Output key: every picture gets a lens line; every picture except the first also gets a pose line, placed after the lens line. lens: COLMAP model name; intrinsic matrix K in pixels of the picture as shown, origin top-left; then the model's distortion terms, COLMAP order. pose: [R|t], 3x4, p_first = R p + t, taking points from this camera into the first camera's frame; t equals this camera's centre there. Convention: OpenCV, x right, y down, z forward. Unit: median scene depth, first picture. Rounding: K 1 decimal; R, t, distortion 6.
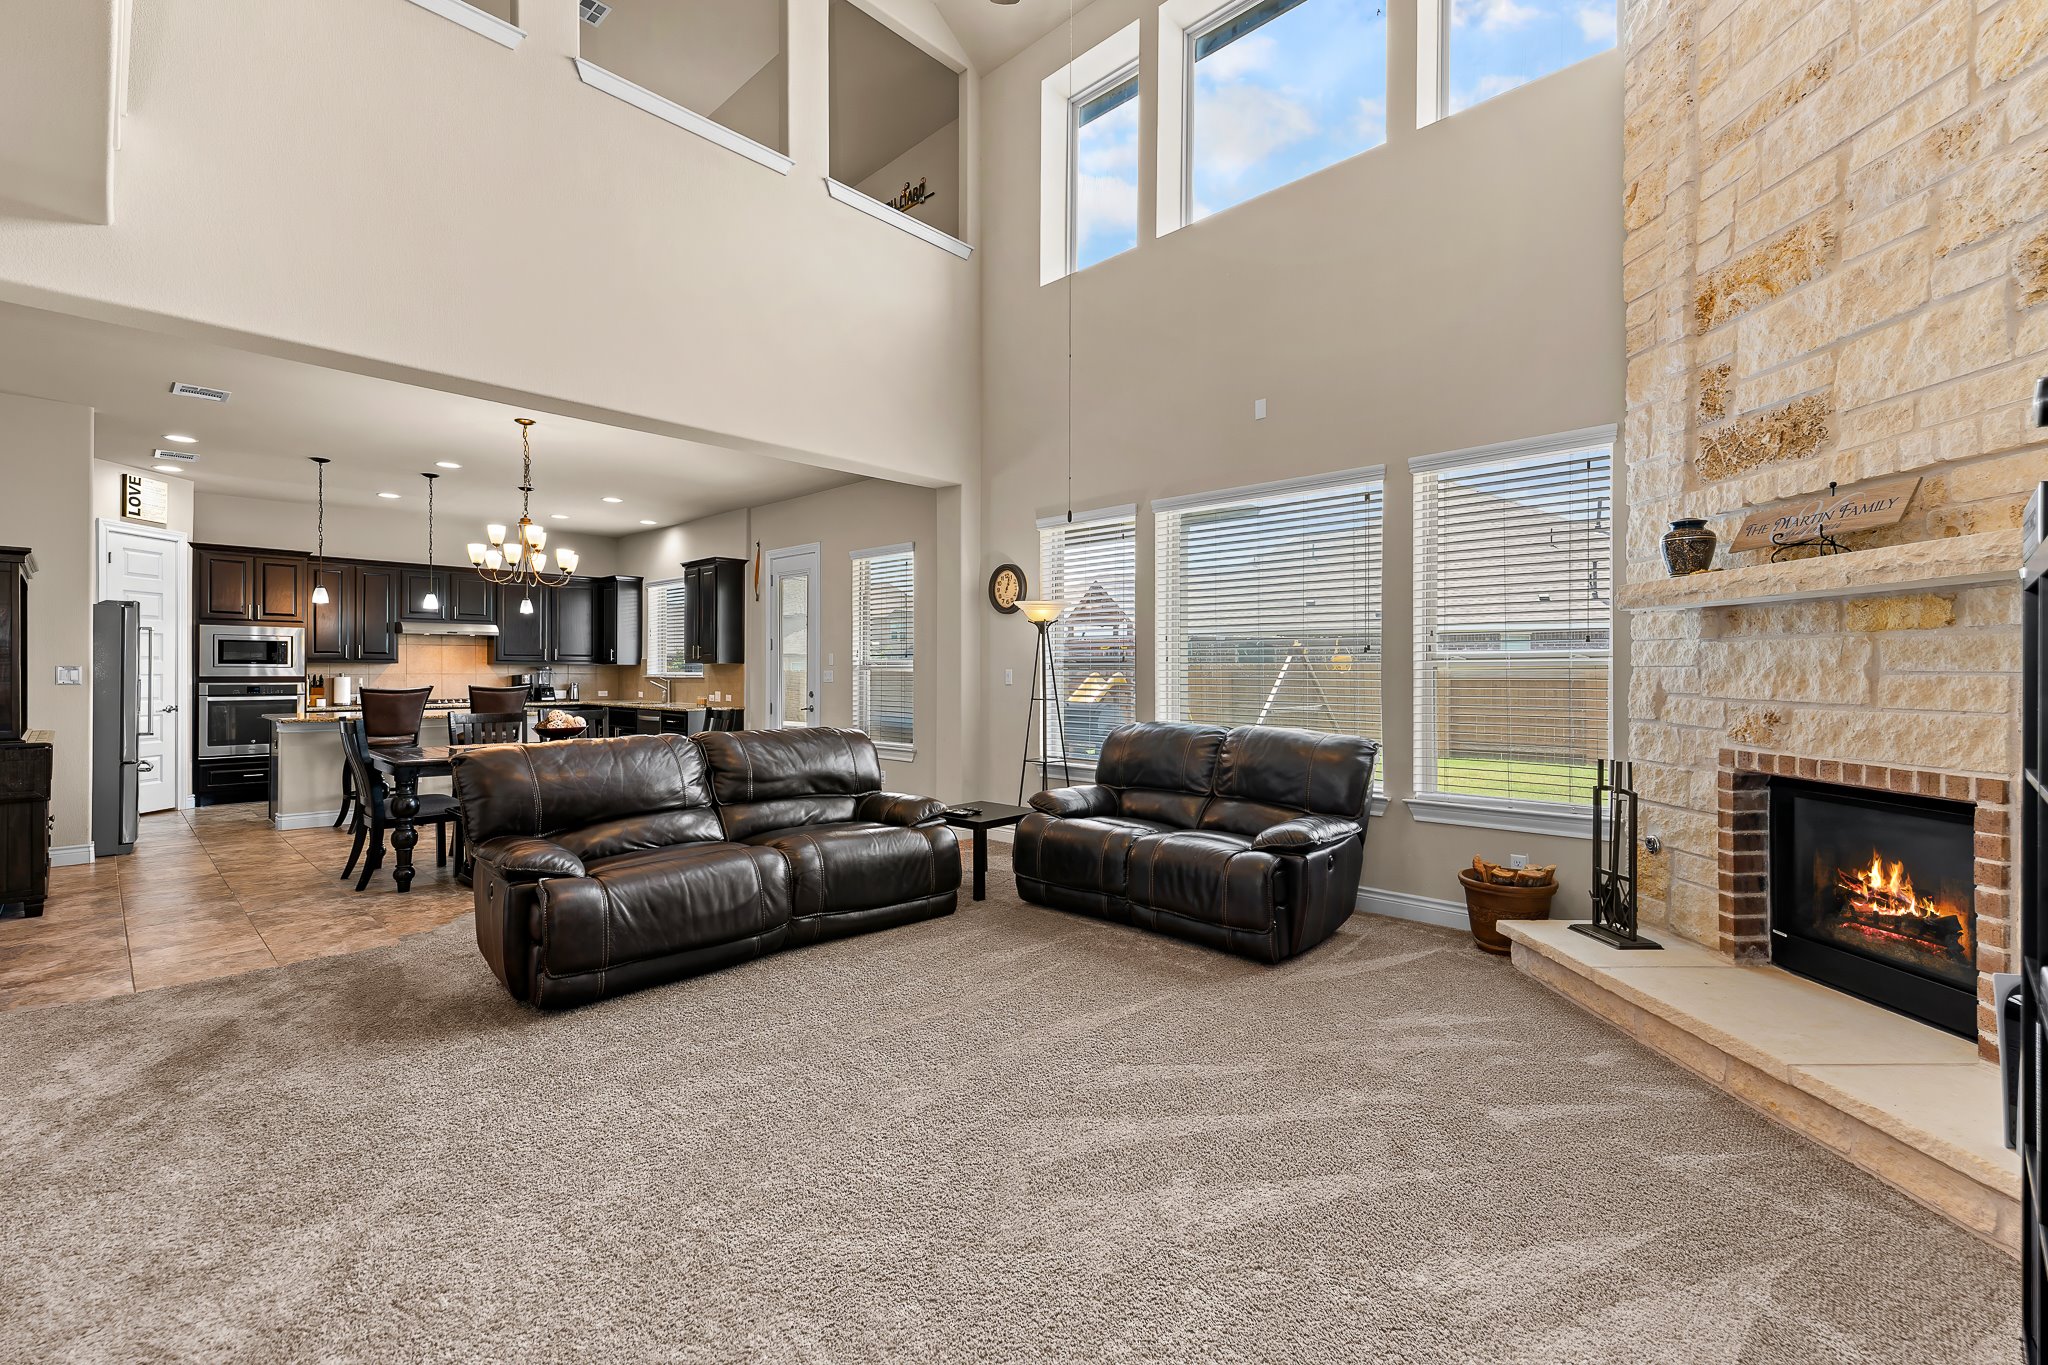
lens RADIAL K [[879.6, 0, 1036.0], [0, 879.6, 672.8], [0, 0, 1]] dist [0.003747, -0.002859]
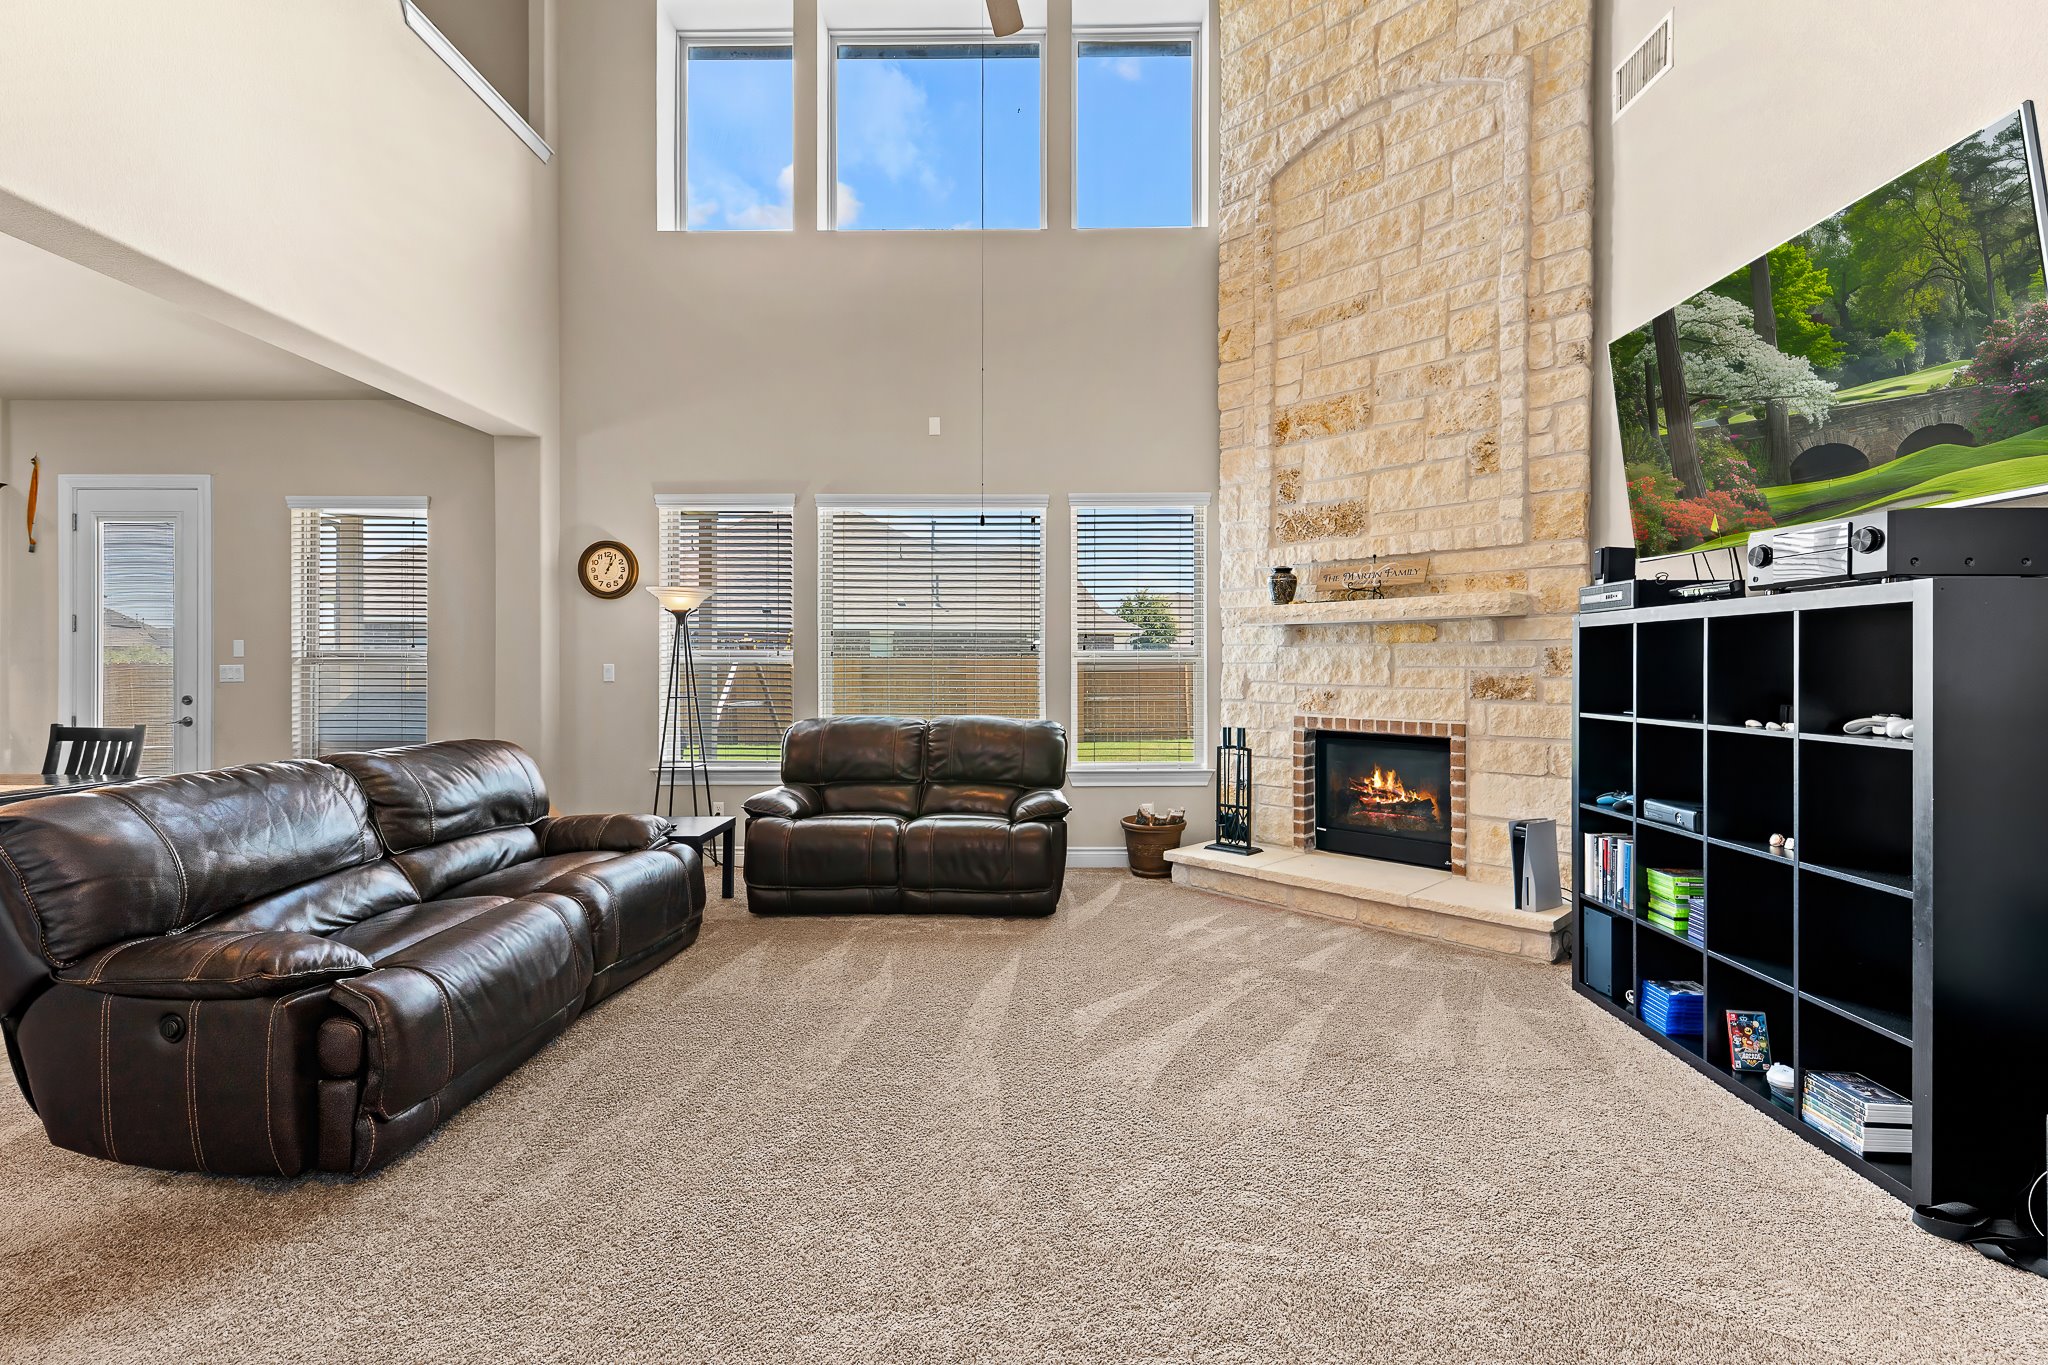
lens RADIAL K [[879.6, 0, 1036.0], [0, 879.6, 672.8], [0, 0, 1]] dist [0.003747, -0.002859]
pose [[0.733804, -0.003572, 0.679352, -0.631075], [0.000357, 0.999988, 0.004872, 0.001952], [-0.679361, -0.003332, 0.733796, 0.174818]]
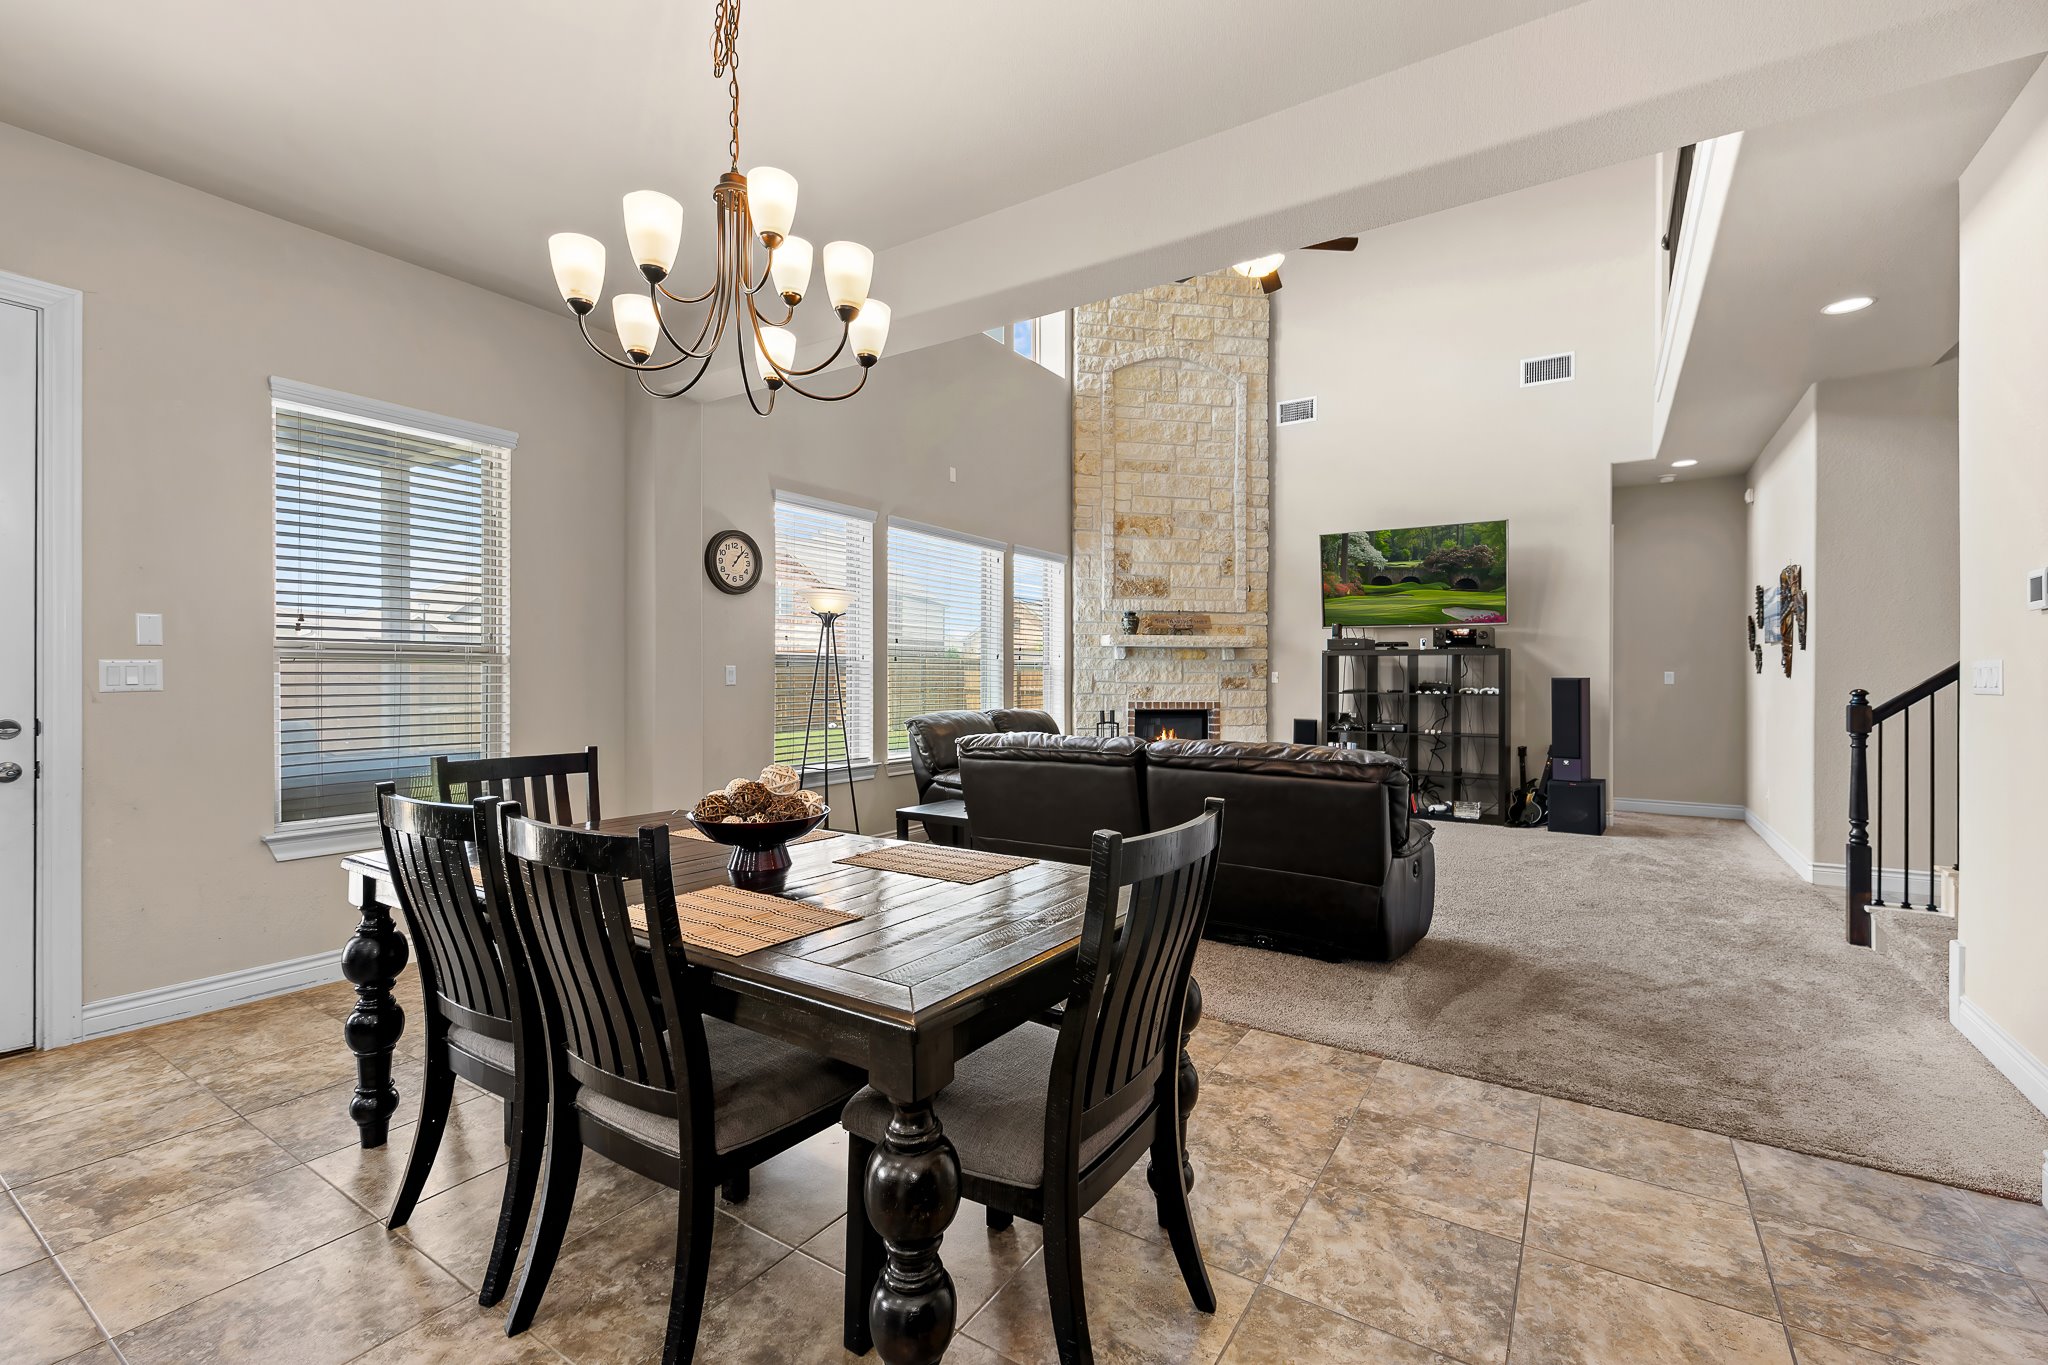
lens RADIAL K [[860.6, 0, 1025.1], [0, 860.6, 675.5], [0, 0, 1]] dist [-0.000589, -0.000471]
pose [[-0.176186, -0.002182, 0.984355, -1.692516], [-0.003860, 0.999991, 0.001526, 0.006412], [-0.984349, -0.003530, -0.176192, 1.790319]]
